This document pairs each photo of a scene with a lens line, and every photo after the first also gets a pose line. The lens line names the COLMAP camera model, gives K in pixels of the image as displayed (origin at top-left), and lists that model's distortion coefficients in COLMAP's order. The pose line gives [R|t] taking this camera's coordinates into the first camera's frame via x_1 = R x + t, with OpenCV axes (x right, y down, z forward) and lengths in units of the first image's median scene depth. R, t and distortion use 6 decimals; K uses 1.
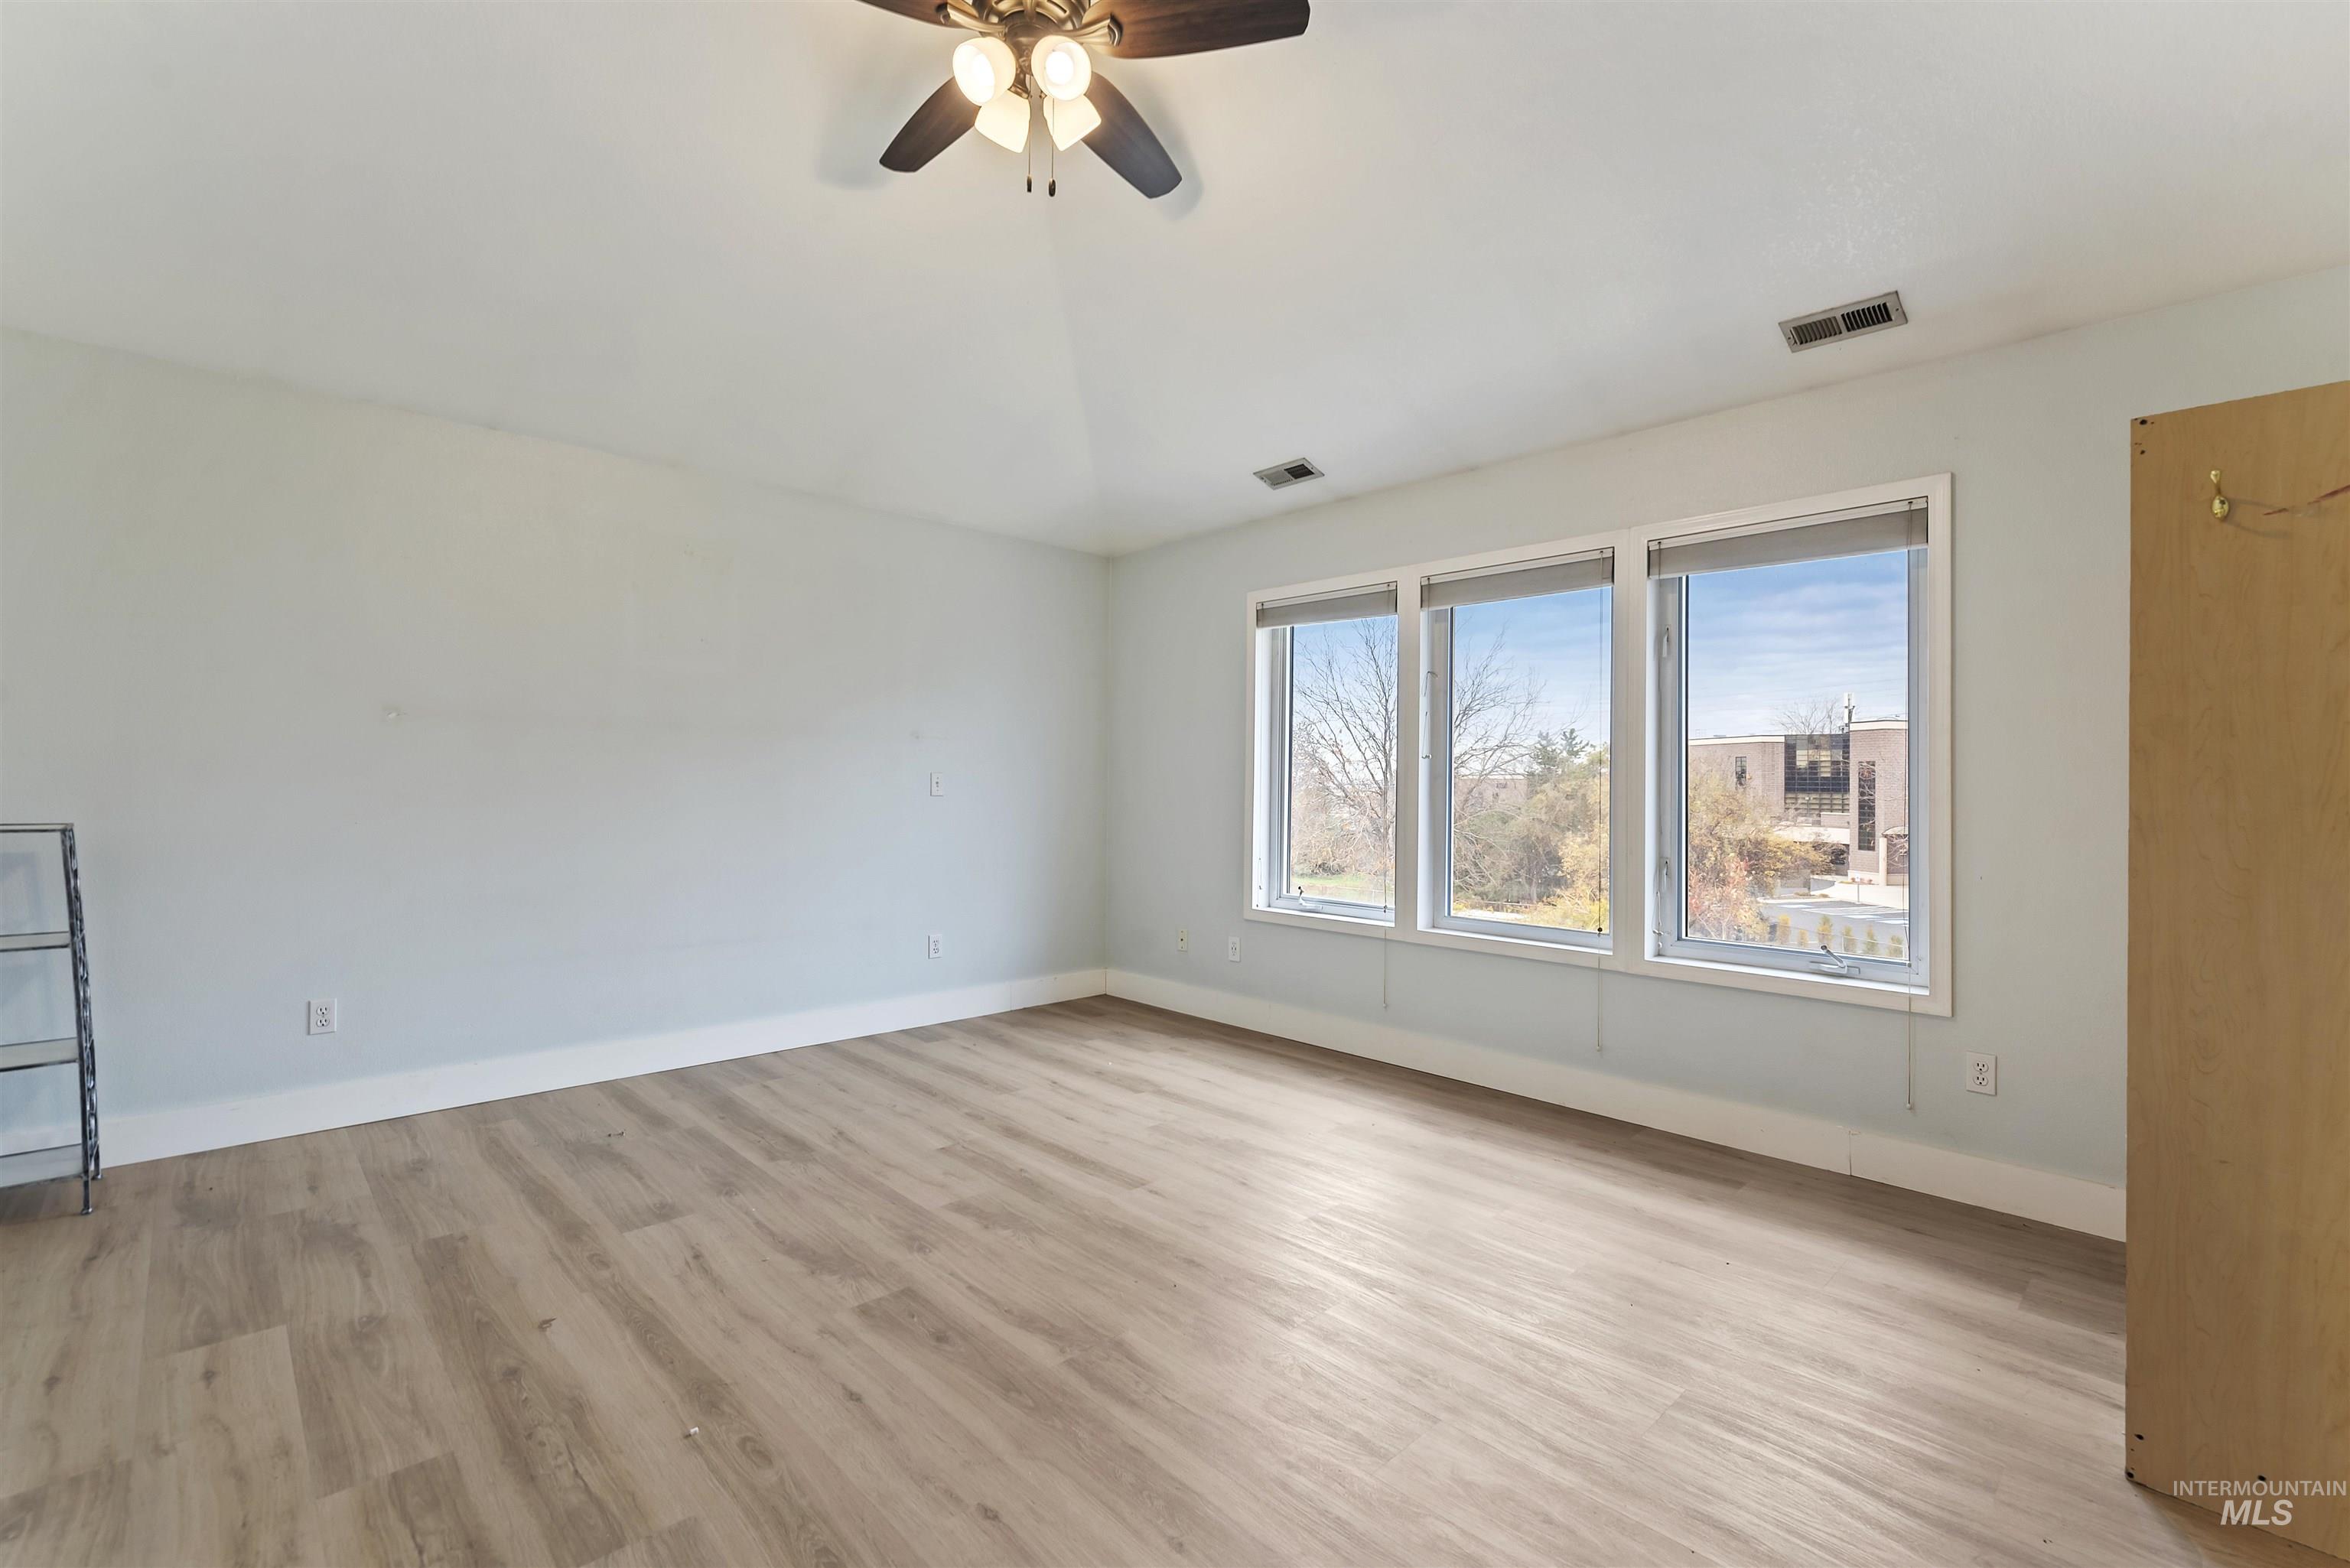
lens RADIAL K [[979.1, 0, 1175.0], [0, 979.1, 784.0], [0, 0, 1]] dist [-0.013273, 0.000137]
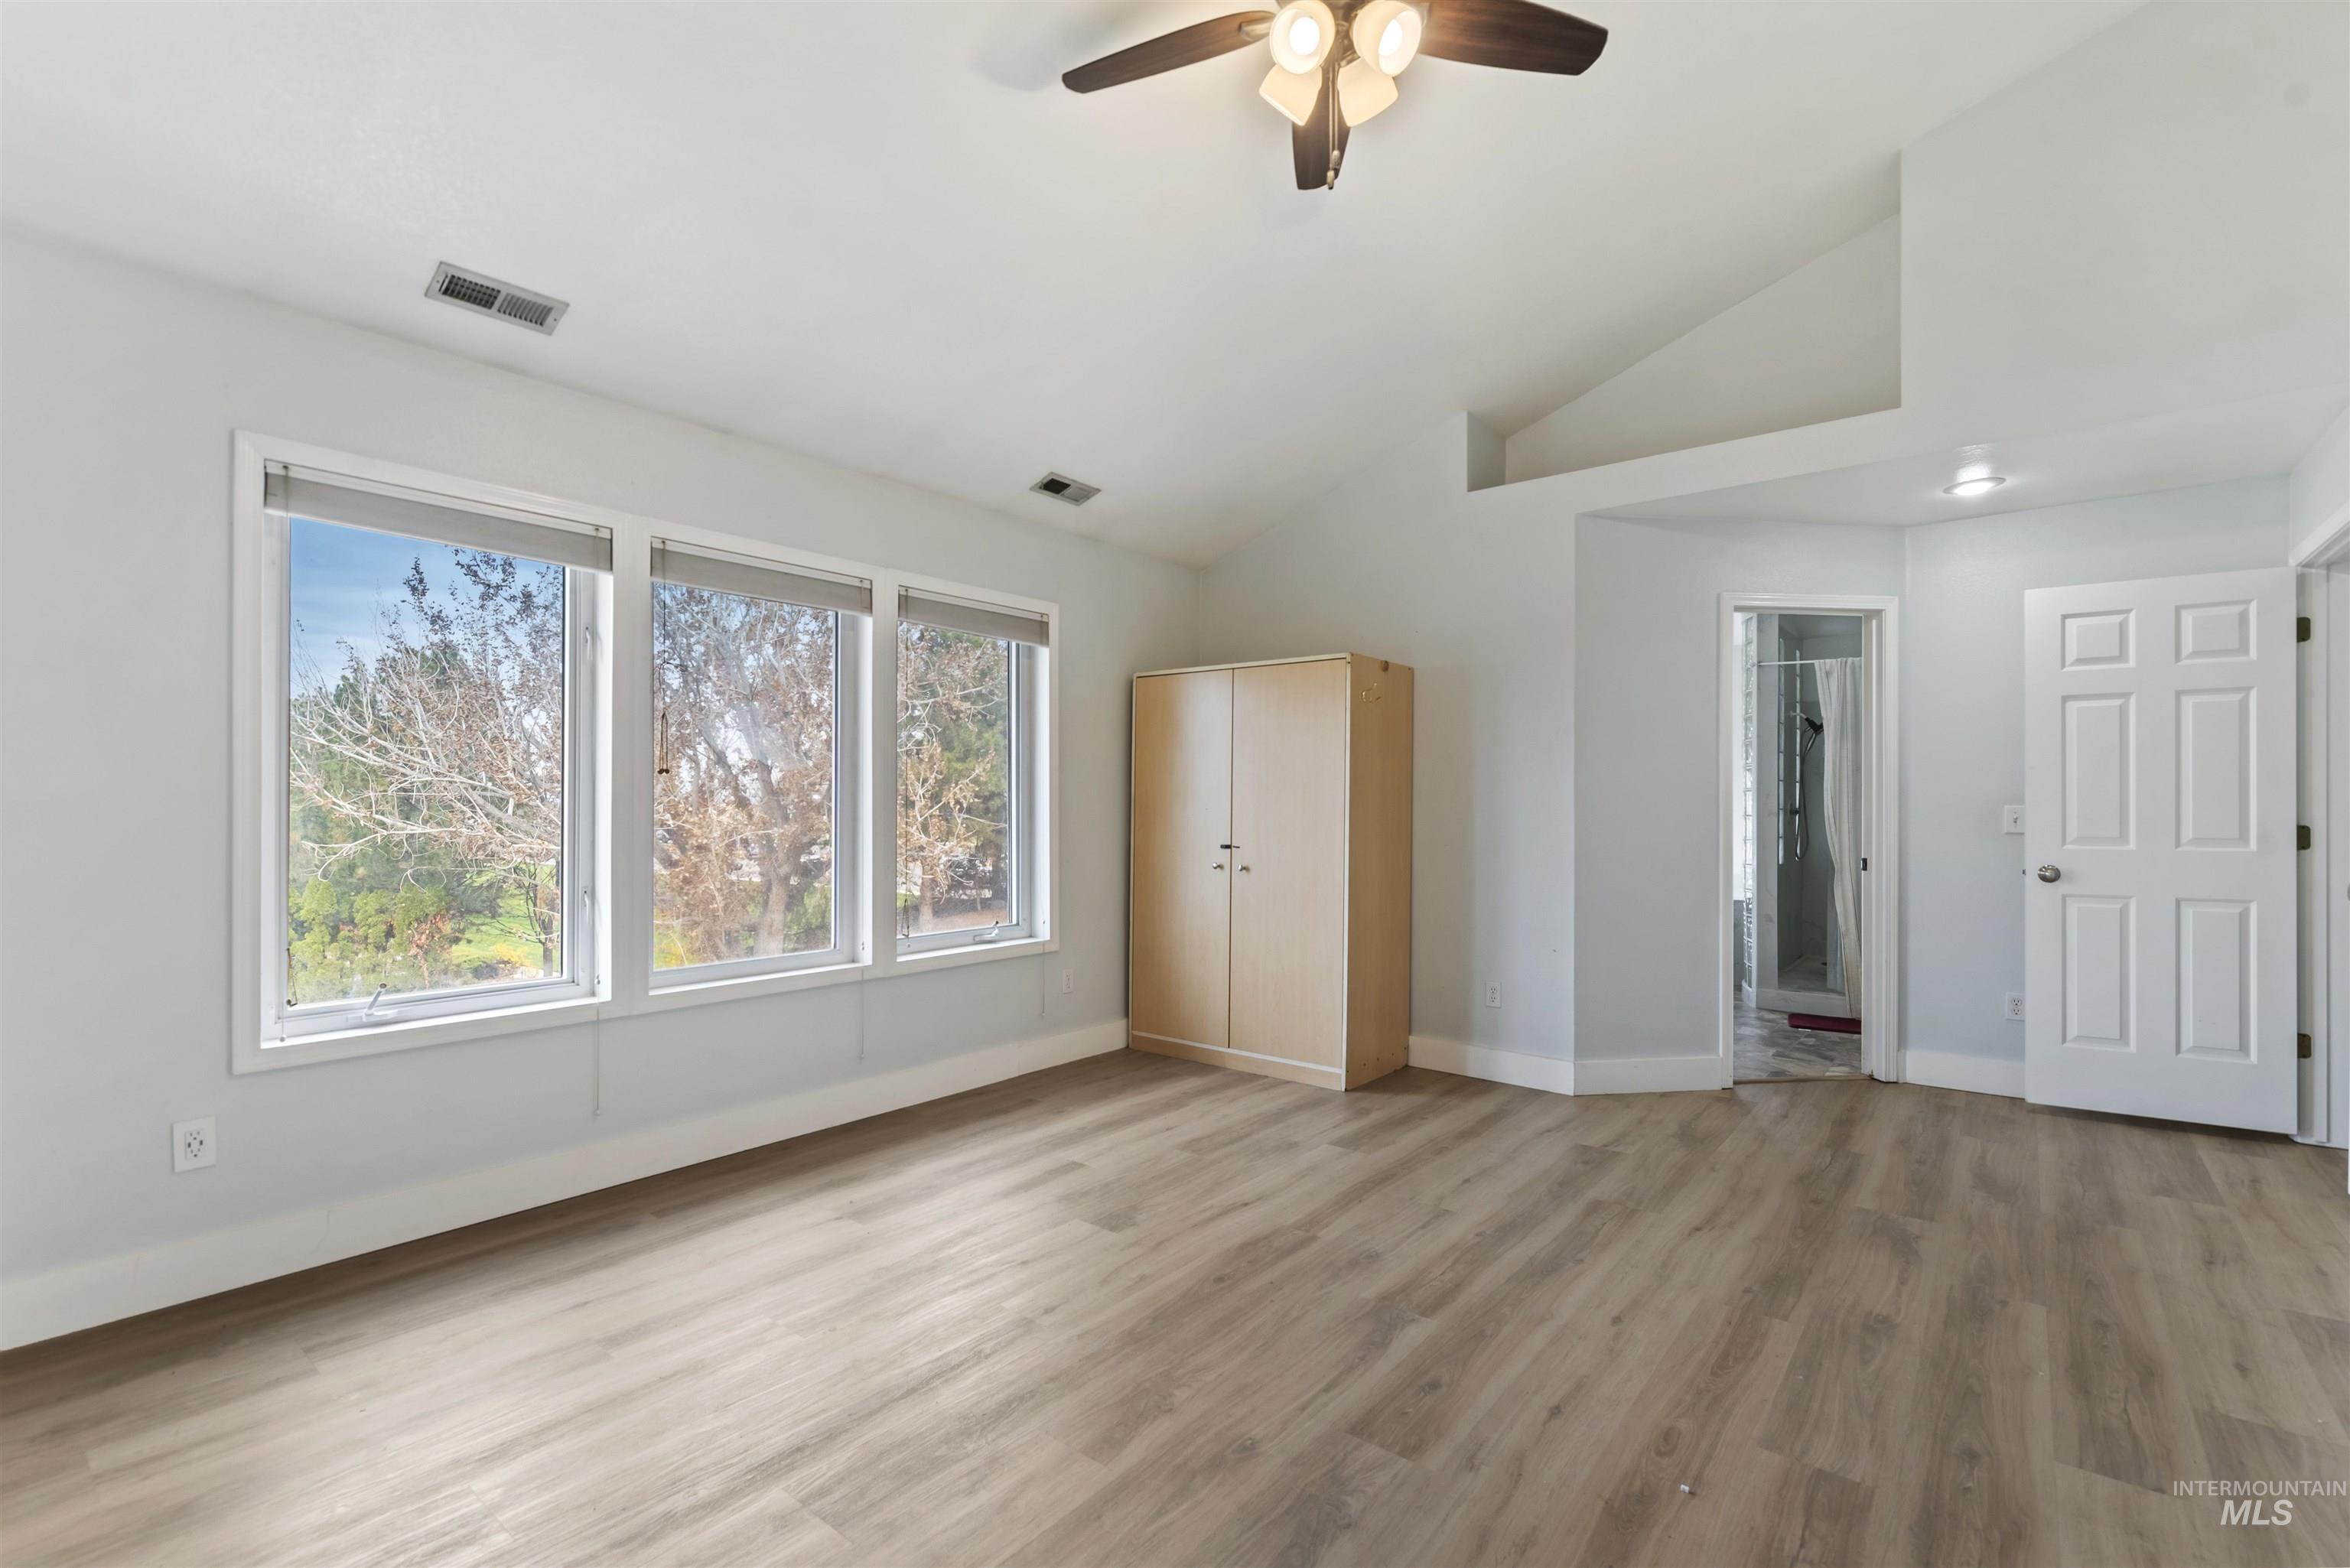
lens RADIAL K [[1042.8, 0, 1176.7], [0, 1042.8, 818.3], [0, 0, 1]] dist [0.018305, -0.000361]
pose [[-0.108605, -0.030036, 0.993631, -0.941618], [-0.006388, 0.999544, 0.029516, -0.026543], [-0.994064, -0.003142, -0.108748, 1.035603]]
